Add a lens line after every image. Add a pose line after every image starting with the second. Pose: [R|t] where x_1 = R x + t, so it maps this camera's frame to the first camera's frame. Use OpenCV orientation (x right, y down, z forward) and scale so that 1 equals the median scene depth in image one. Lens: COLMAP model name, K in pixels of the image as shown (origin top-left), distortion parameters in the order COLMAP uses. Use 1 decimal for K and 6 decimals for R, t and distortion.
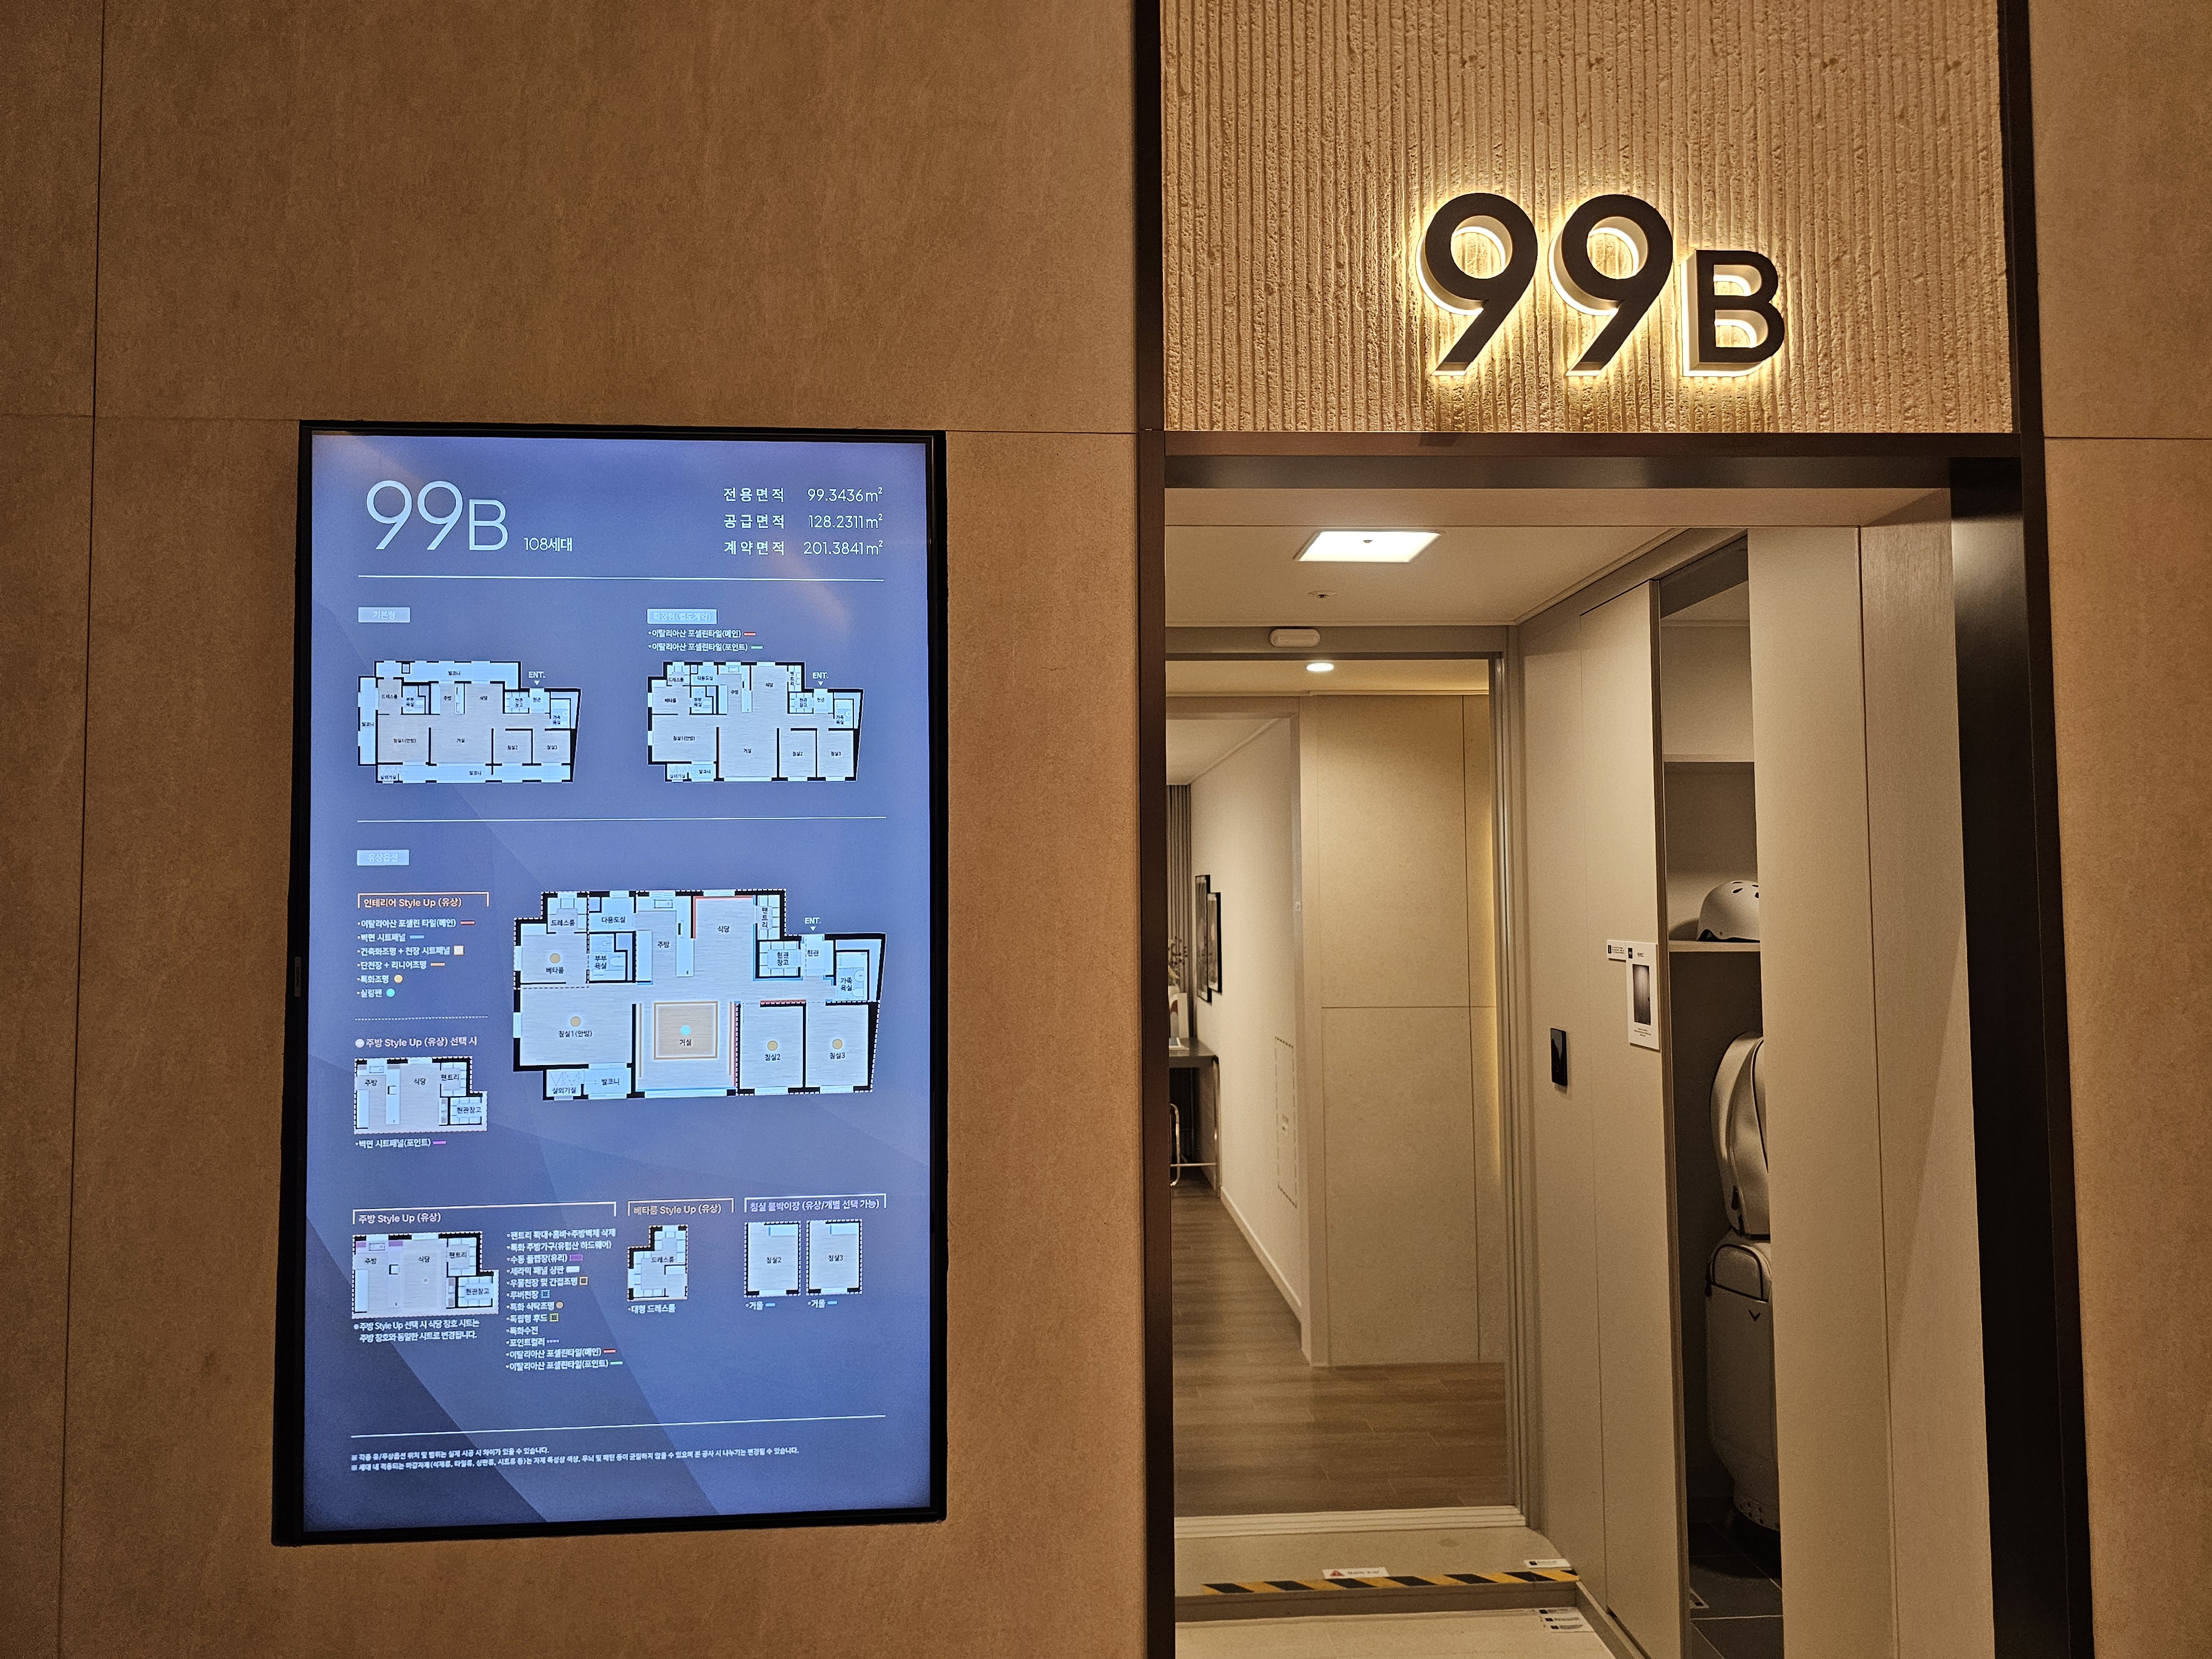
lens RADIAL K [[1486.4, 0, 1127.8], [0, 1486.4, 815.3], [0, 0, 1]] dist [0.006133, -0.025563]
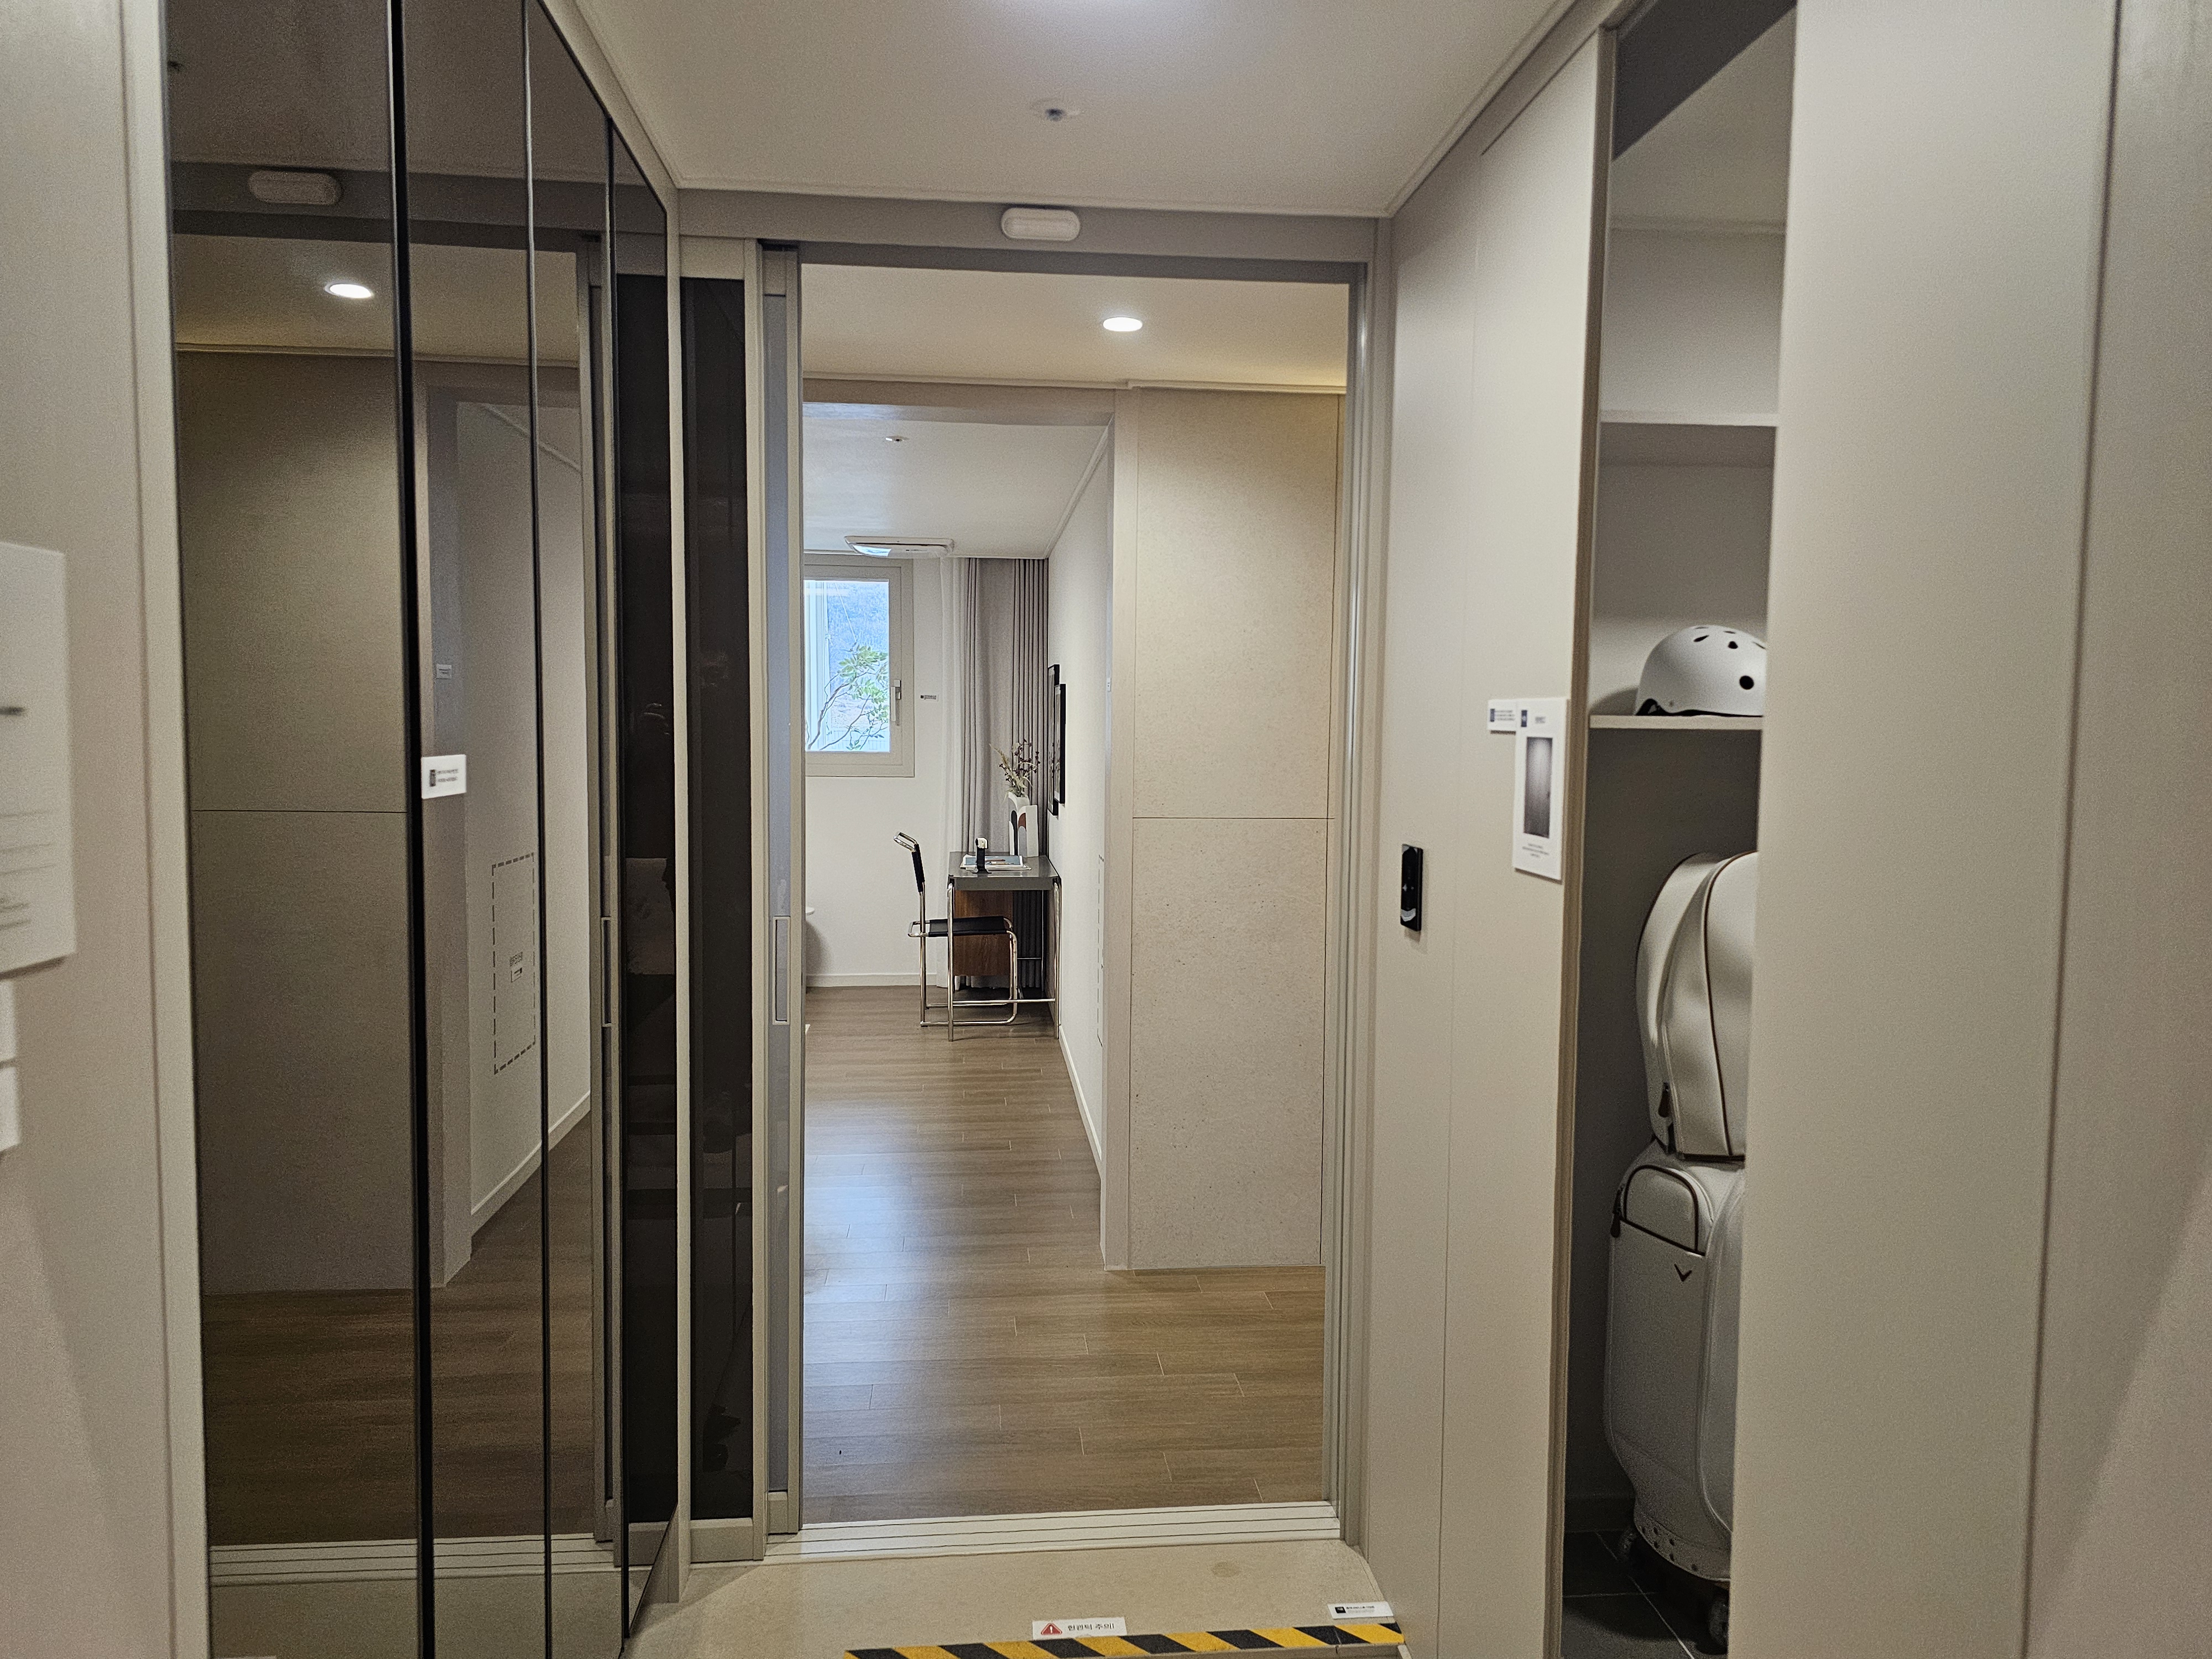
lens RADIAL K [[1486.4, 0, 1085.3], [0, 1486.4, 836.0], [0, 0, 1]] dist [0.006133, -0.025563]
pose [[0.999704, 0.014525, 0.019517, 0.131782], [-0.017007, 0.990870, 0.133745, 0.054317], [-0.017396, -0.134038, 0.990824, 0.354358]]
